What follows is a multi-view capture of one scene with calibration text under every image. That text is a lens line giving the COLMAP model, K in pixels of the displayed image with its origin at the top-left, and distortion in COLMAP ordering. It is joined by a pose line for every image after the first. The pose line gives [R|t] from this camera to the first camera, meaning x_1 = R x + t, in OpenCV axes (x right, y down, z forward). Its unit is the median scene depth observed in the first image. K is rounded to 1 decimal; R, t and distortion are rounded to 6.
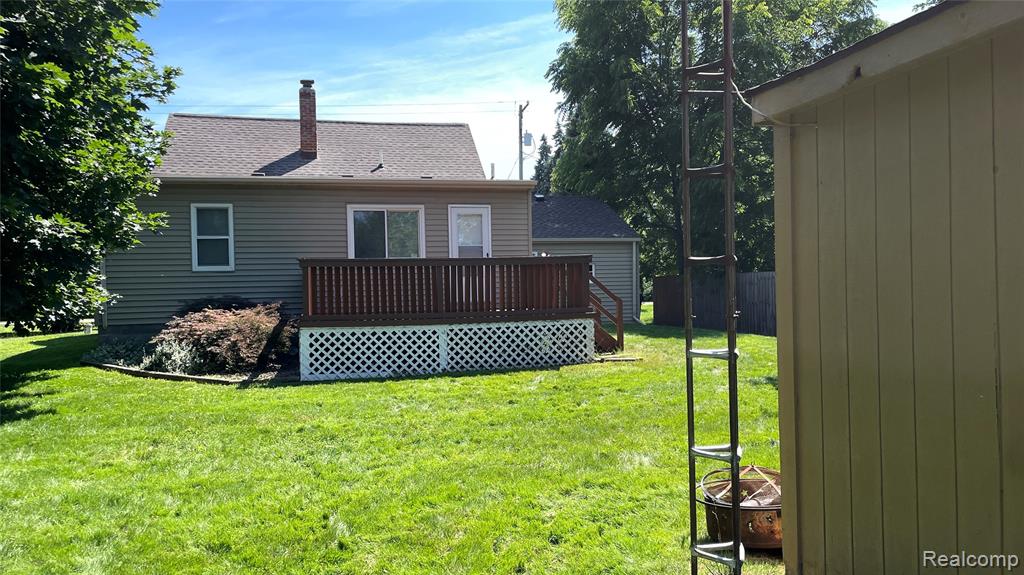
lens RADIAL K [[774.0, 0, 513.7], [0, 774.0, 289.7], [0, 0, 1]] dist [0.063459, 0.000706]
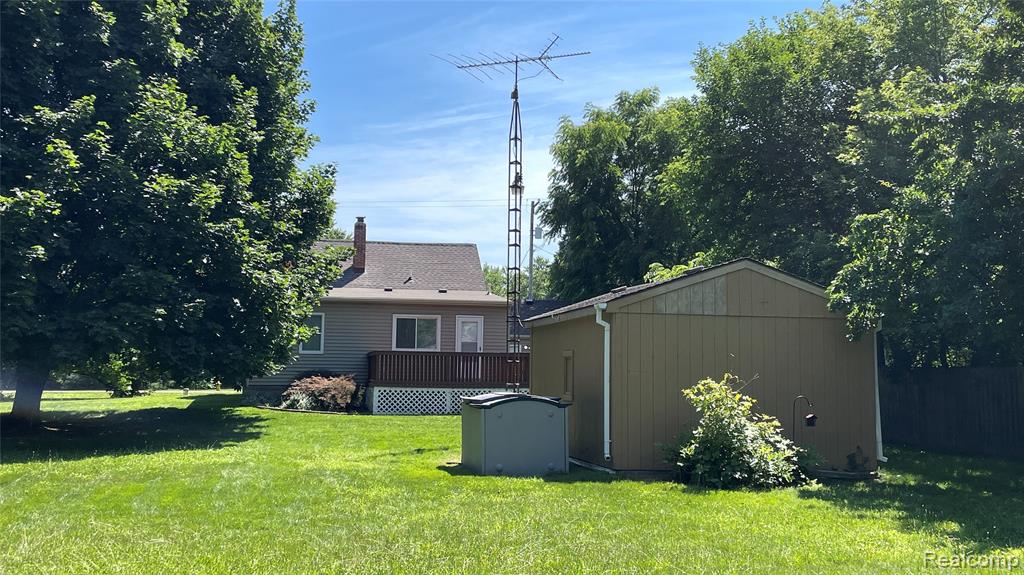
lens RADIAL K [[1038.3, 0, 512.4], [0, 1038.3, 285.1], [0, 0, 1]] dist [0.021682, 0.000000]
pose [[0.998695, 0.028791, -0.042182, 0.151154], [-0.032371, 0.995697, -0.086826, 0.010027], [0.039501, 0.088078, 0.995330, -1.420730]]
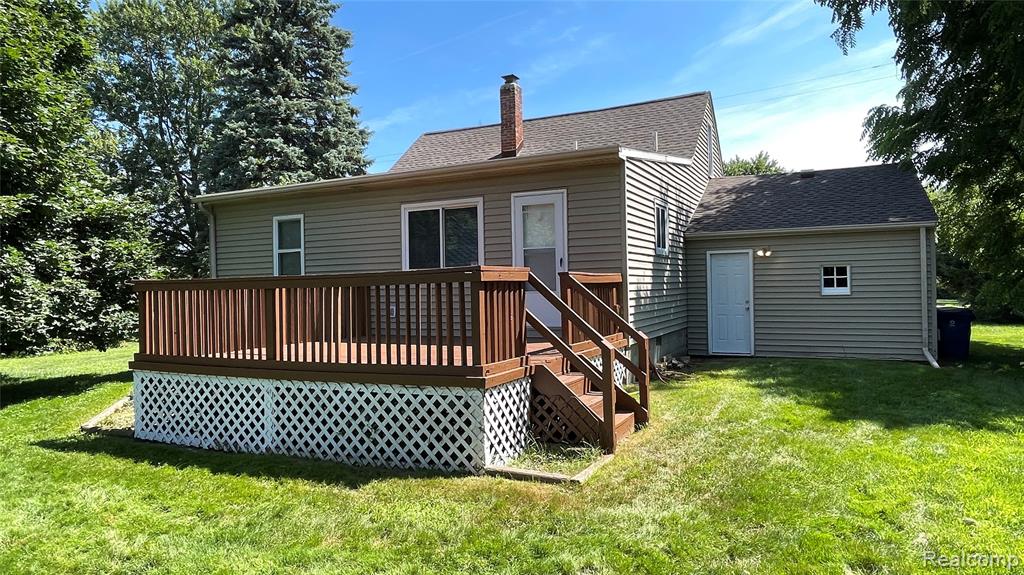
lens RADIAL K [[644.4, 0, 510.3], [0, 644.4, 286.2], [0, 0, 1]] dist [-0.001851, -0.000689]
pose [[0.772127, 0.002132, -0.635465, 0.395003], [0.003873, 0.999960, 0.008061, -0.035479], [0.635456, -0.008685, 0.772088, 0.687281]]
